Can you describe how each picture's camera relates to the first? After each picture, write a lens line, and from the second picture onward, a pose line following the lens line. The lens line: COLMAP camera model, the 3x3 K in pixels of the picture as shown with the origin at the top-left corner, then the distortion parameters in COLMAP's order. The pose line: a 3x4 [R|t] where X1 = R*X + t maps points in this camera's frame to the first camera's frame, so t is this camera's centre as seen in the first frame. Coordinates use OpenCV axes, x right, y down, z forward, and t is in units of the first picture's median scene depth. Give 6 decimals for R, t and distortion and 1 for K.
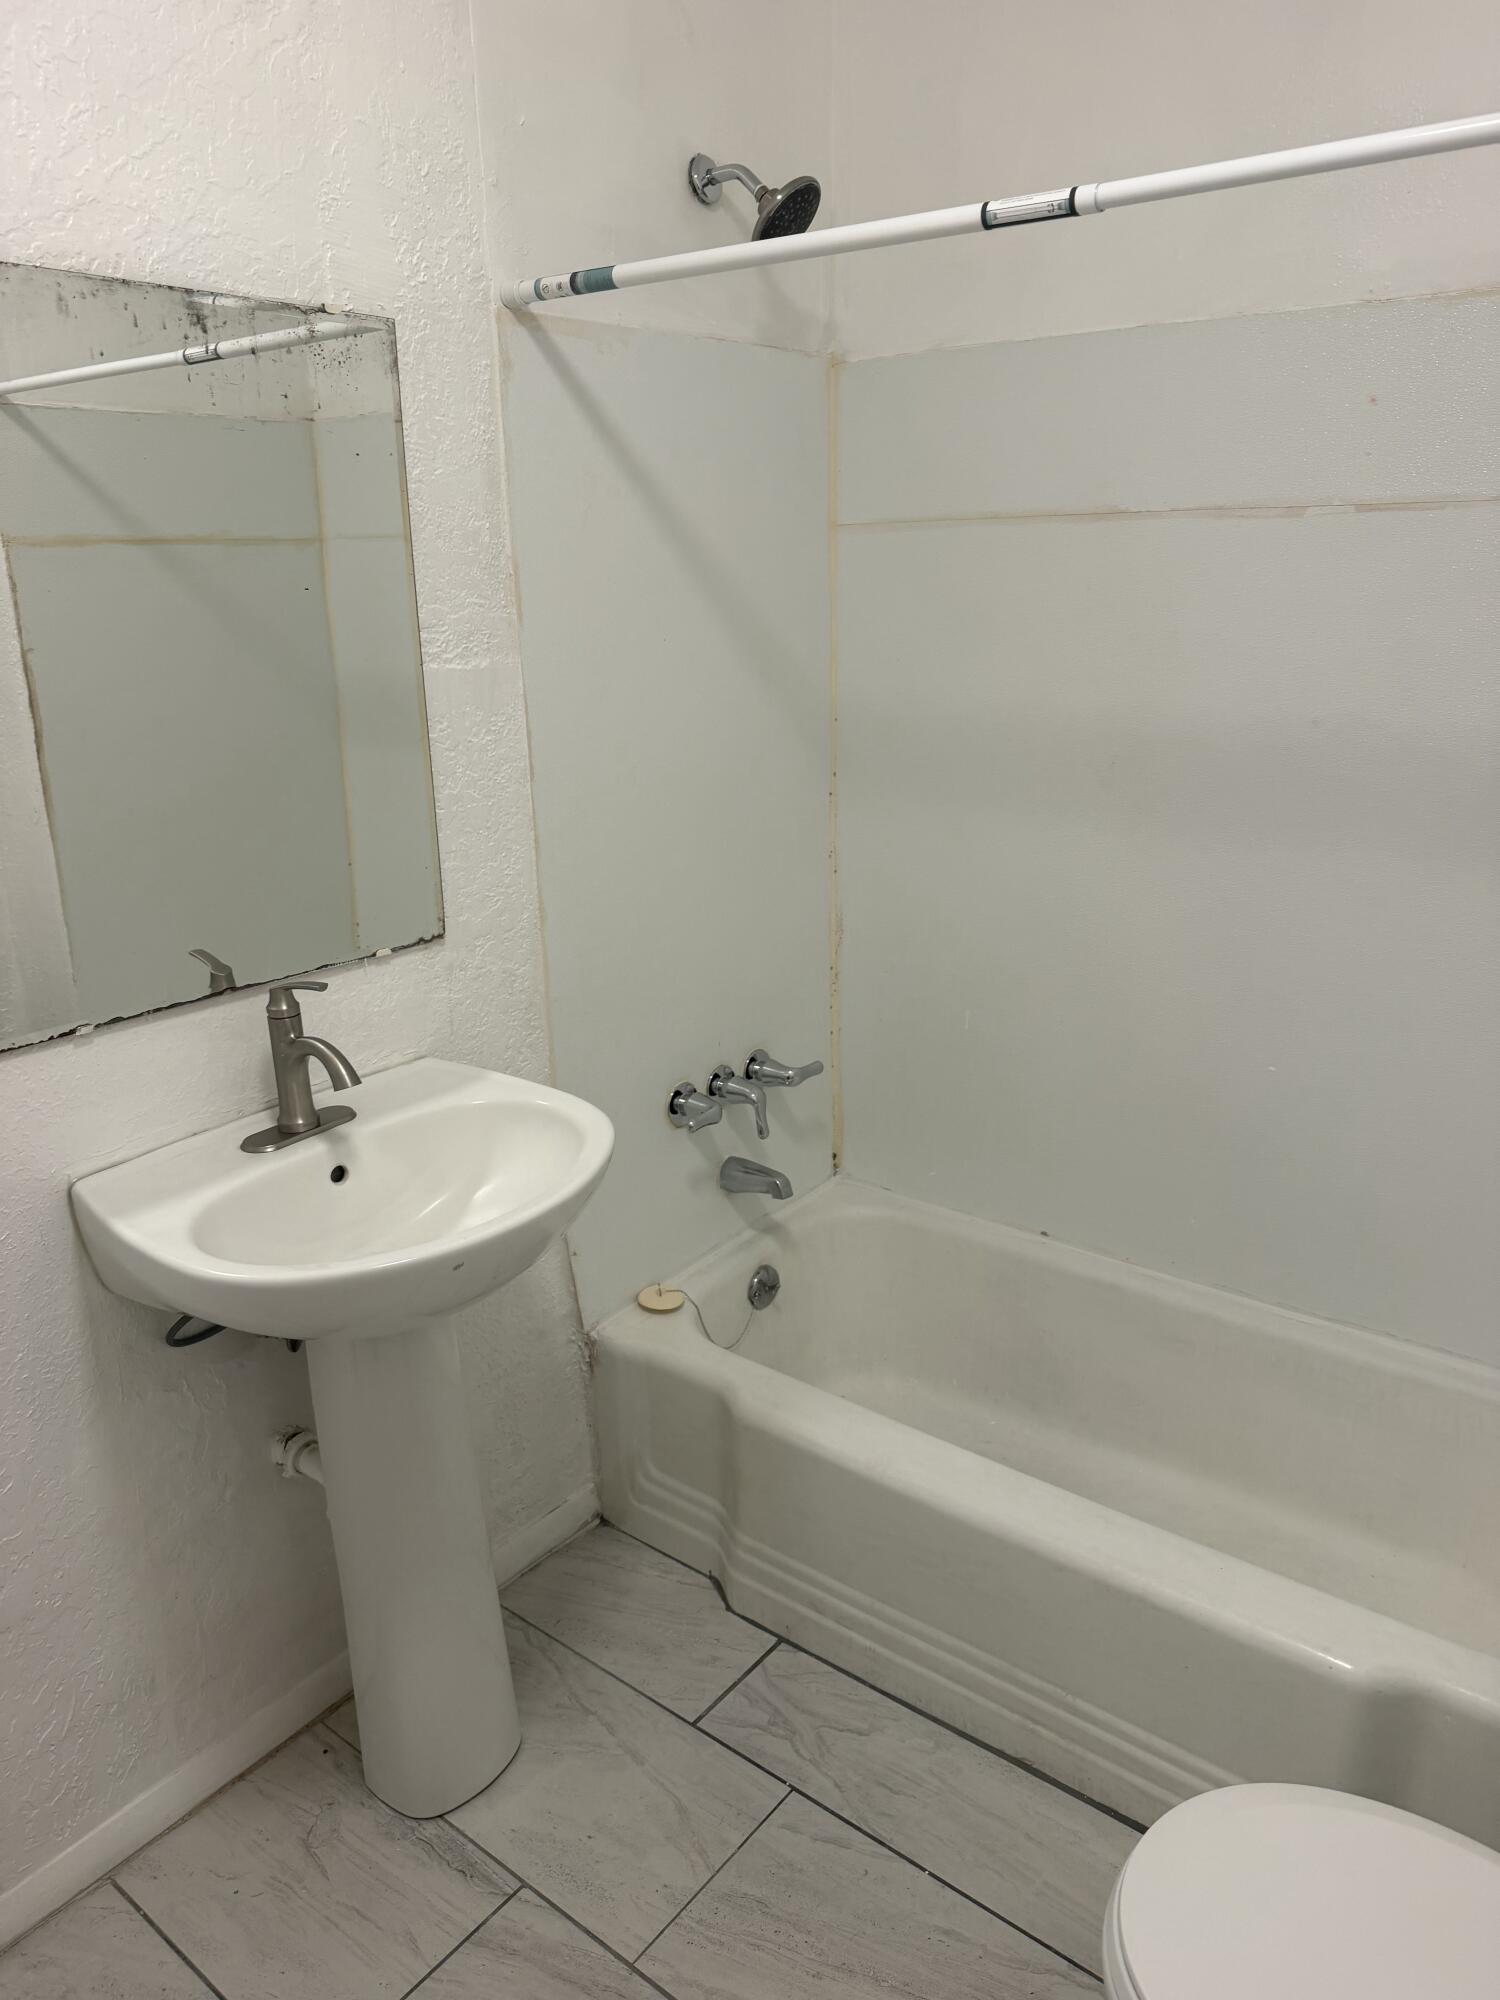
lens RADIAL K [[1436.1, 0, 750.0], [0, 1436.1, 1000.0], [0, 0, 1]] dist [0.021359, 0.000334]
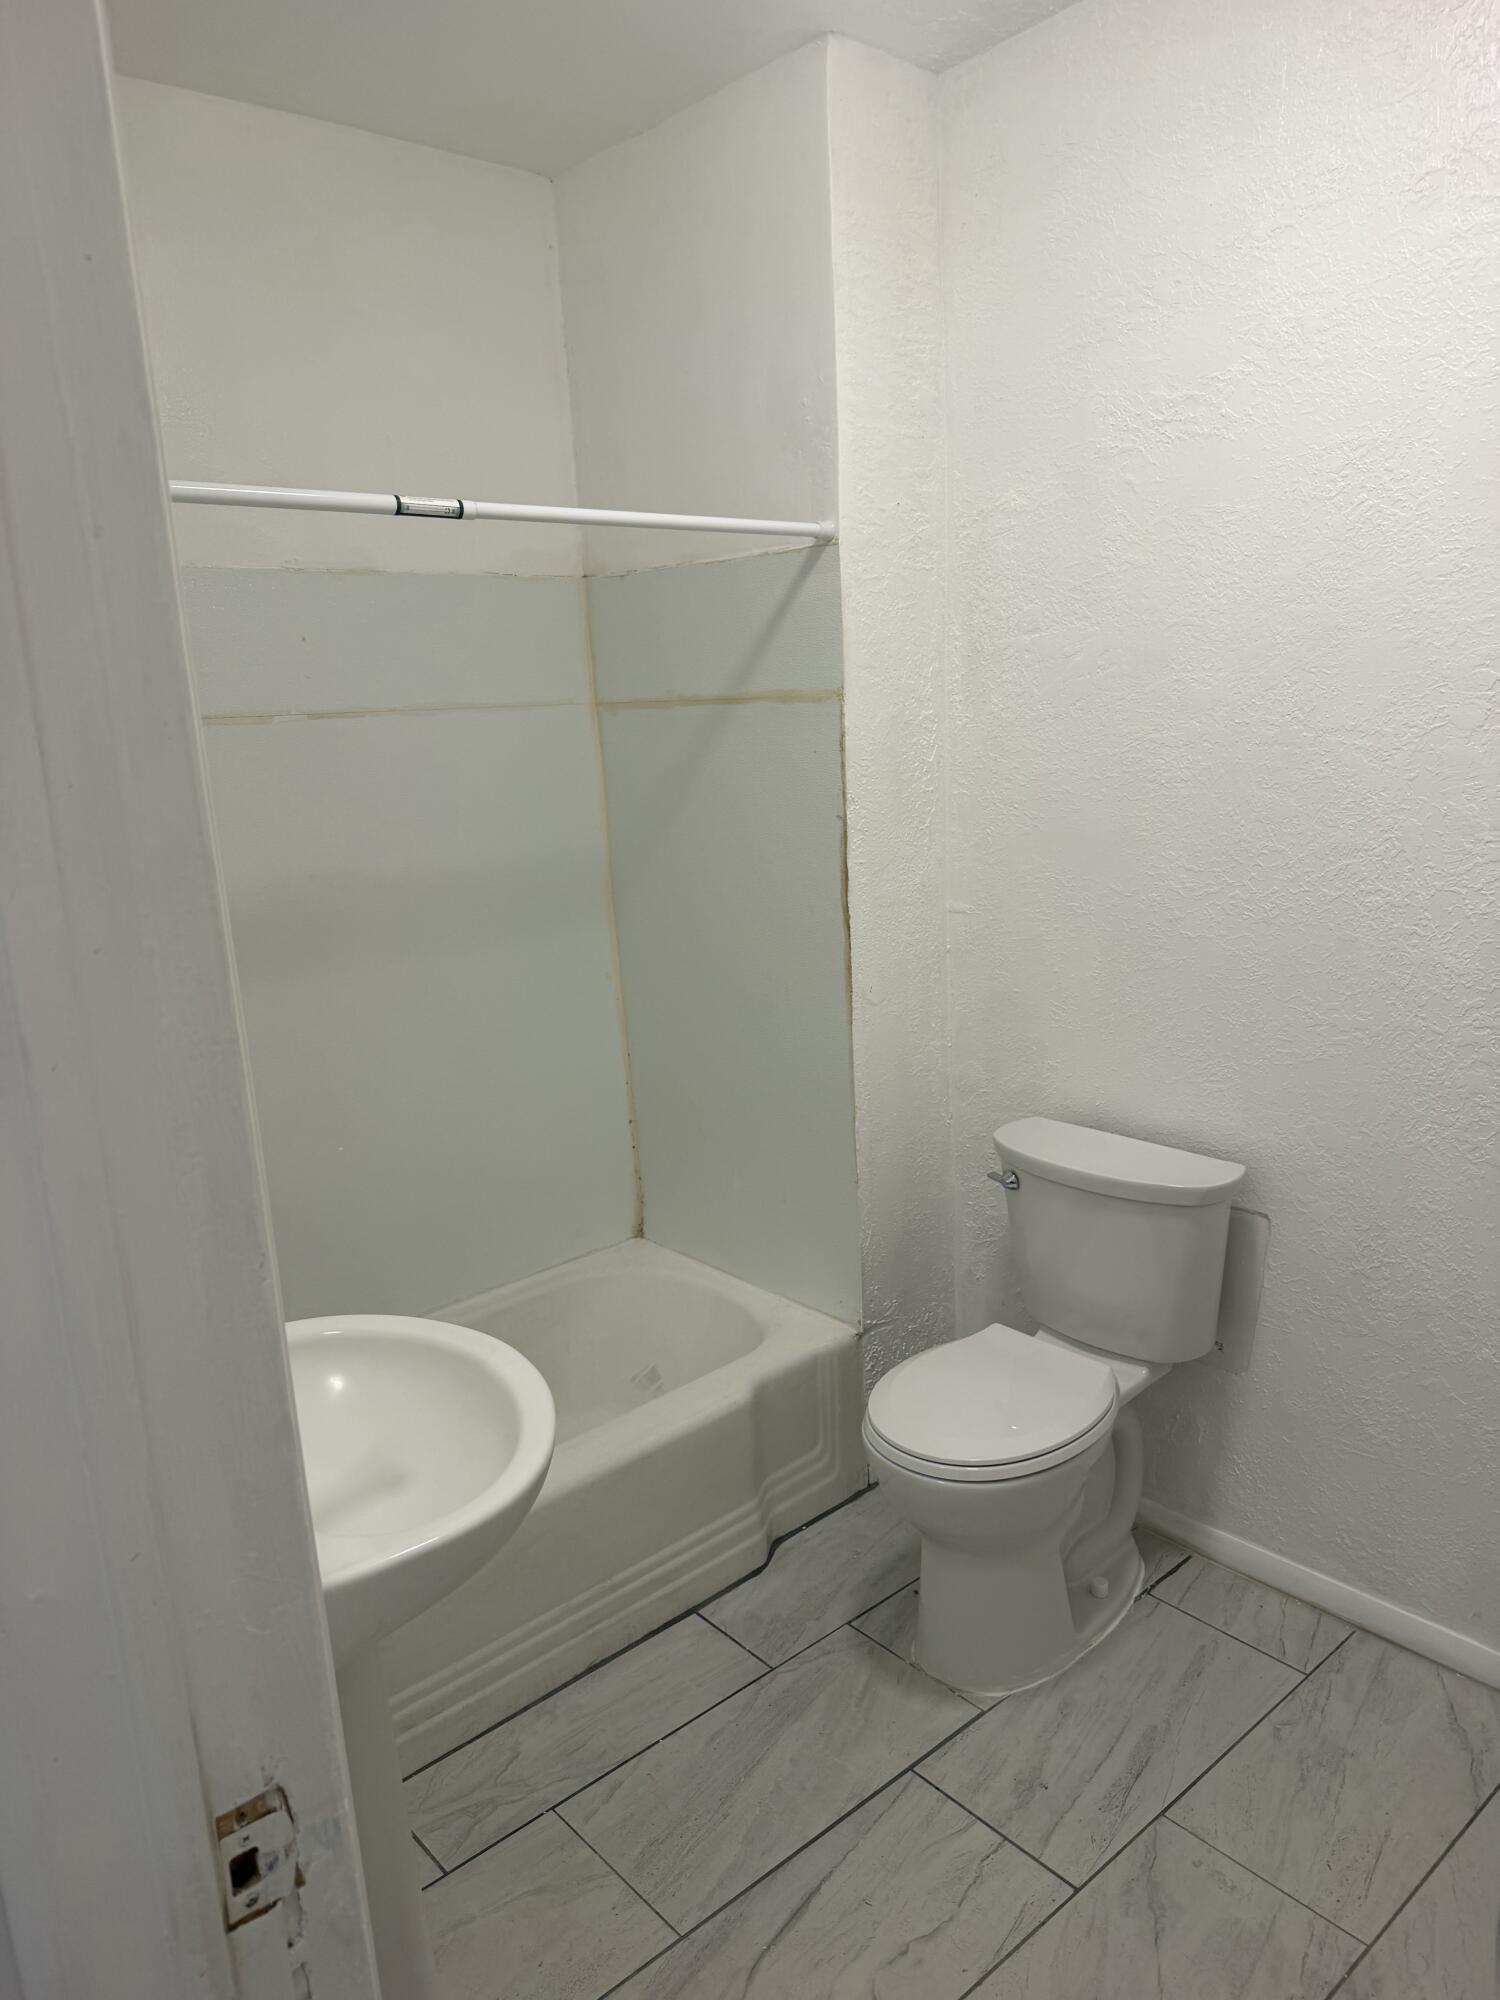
lens RADIAL K [[1436.1, 0, 750.0], [0, 1436.1, 1000.0], [0, 0, 1]] dist [0.021359, 0.000334]
pose [[0.192803, -0.198013, 0.961051, -0.907436], [0.330805, 0.935206, 0.126323, -0.137160], [-0.923794, 0.293565, 0.245814, 0.397724]]
